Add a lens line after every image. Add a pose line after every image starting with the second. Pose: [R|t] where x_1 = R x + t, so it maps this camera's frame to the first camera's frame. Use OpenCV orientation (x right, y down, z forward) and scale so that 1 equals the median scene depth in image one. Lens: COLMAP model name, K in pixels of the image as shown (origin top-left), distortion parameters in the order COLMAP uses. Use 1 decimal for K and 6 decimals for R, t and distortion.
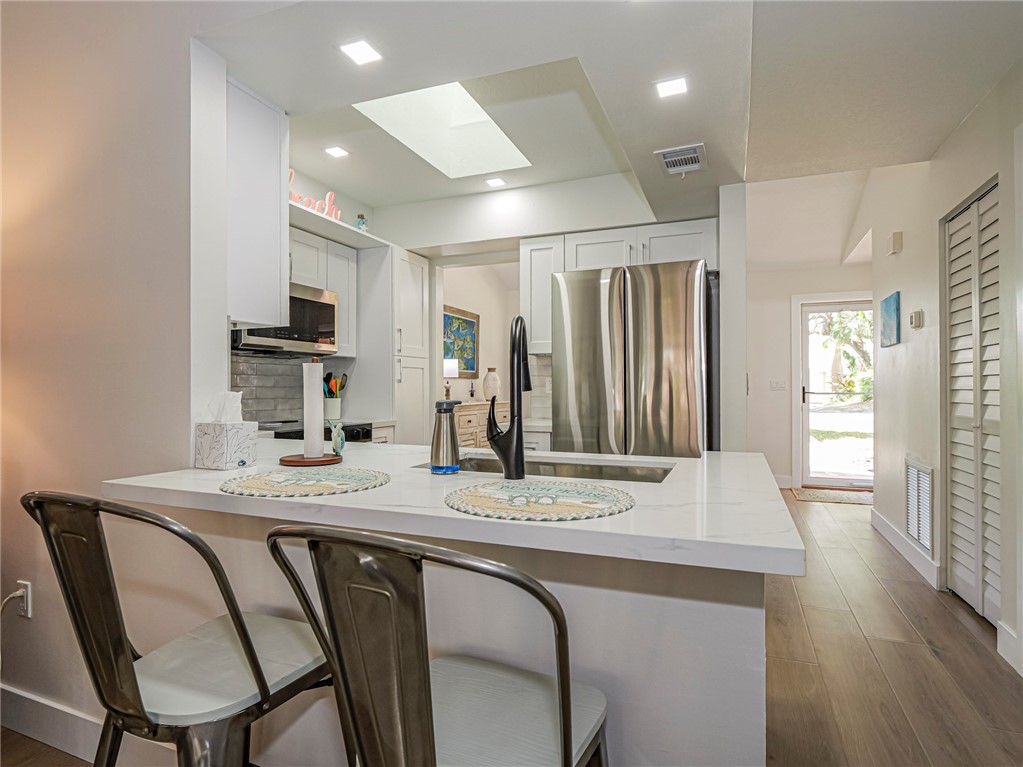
lens RADIAL K [[549.0, 0, 511.5], [0, 549.0, 383.5], [0, 0, 1]] dist [-0.007060, -0.002287]
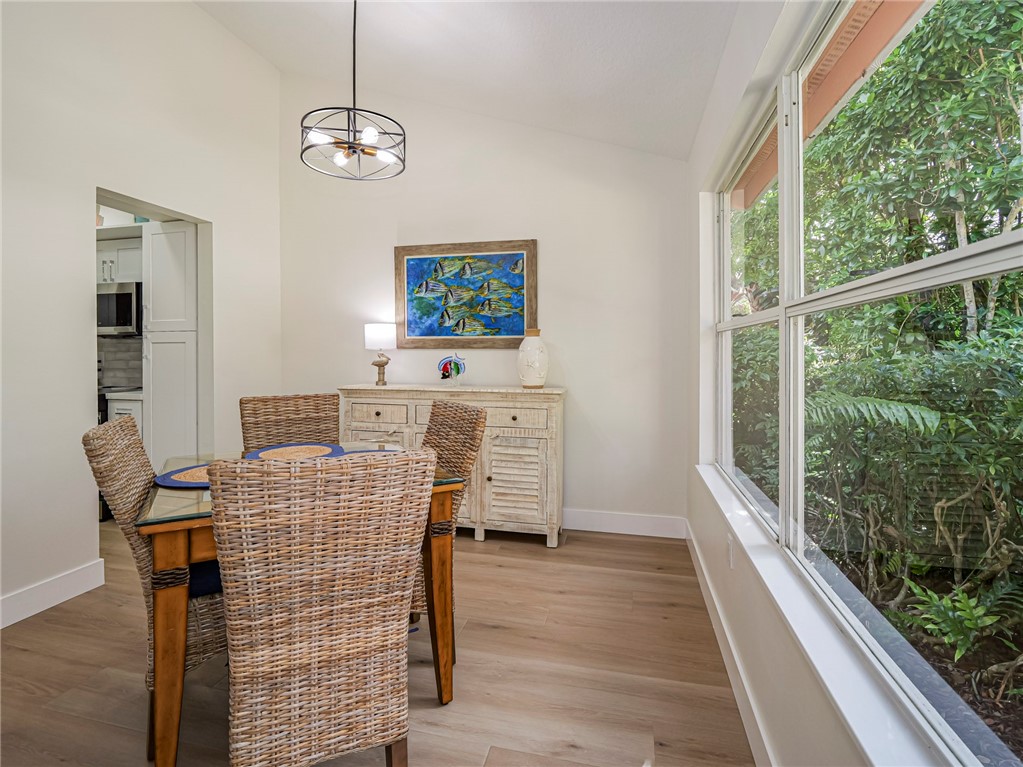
lens RADIAL K [[493.8, 0, 512.8], [0, 493.8, 373.0], [0, 0, 1]] dist [-0.015910, -0.000272]
pose [[0.156554, 0.040333, -0.986846, 0.895353], [0.007642, 0.999086, 0.042046, -0.008871], [0.987640, -0.014124, 0.156103, 1.726286]]
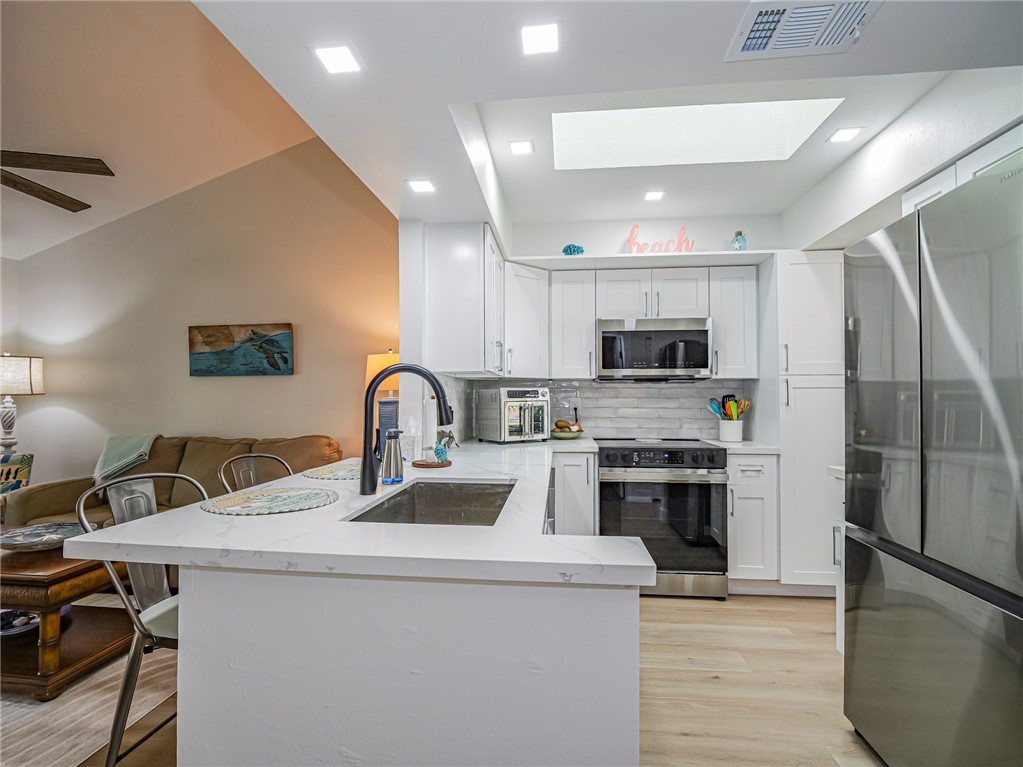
lens RADIAL K [[499.3, 0, 510.0], [0, 499.3, 388.0], [0, 0, 1]] dist [-0.014891, 0.000055]
pose [[0.268576, -0.015394, -0.963136, 0.506143], [0.004092, 0.999882, -0.014840, -0.023424], [0.963250, 0.000044, 0.268607, 0.416707]]
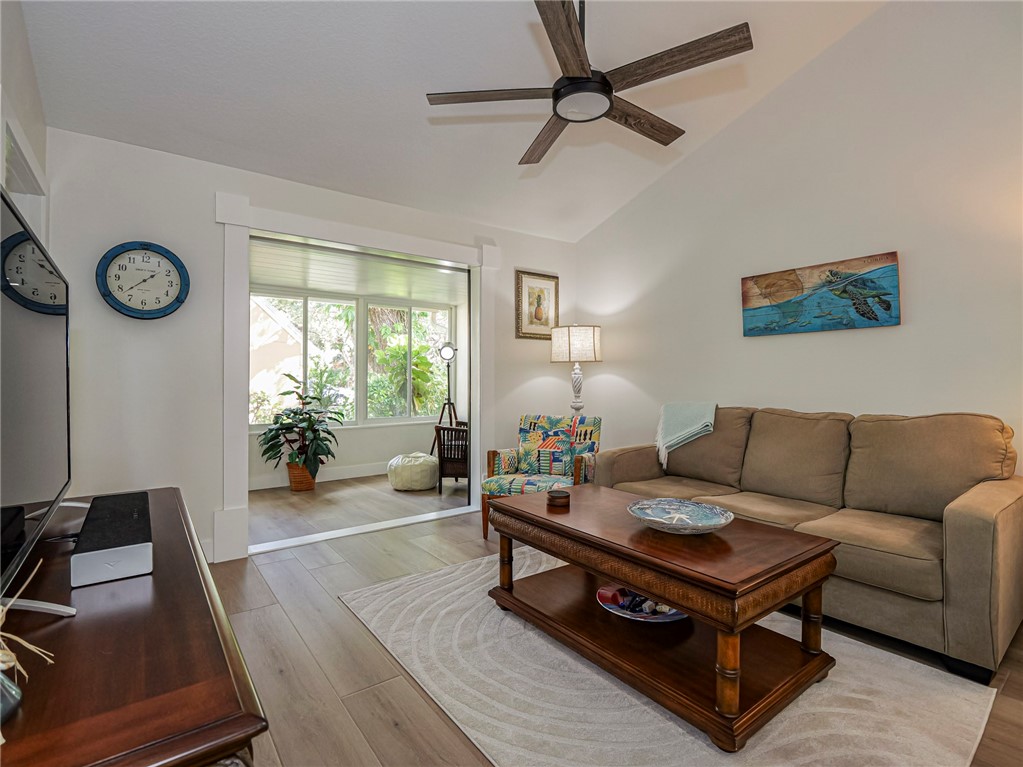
lens RADIAL K [[493.8, 0, 512.8], [0, 493.8, 373.0], [0, 0, 1]] dist [-0.015910, -0.000272]
pose [[-0.510747, -0.009408, -0.859680, 0.244710], [0.002082, 0.999924, -0.012180, 0.014390], [0.859729, -0.008011, -0.510688, 0.090737]]
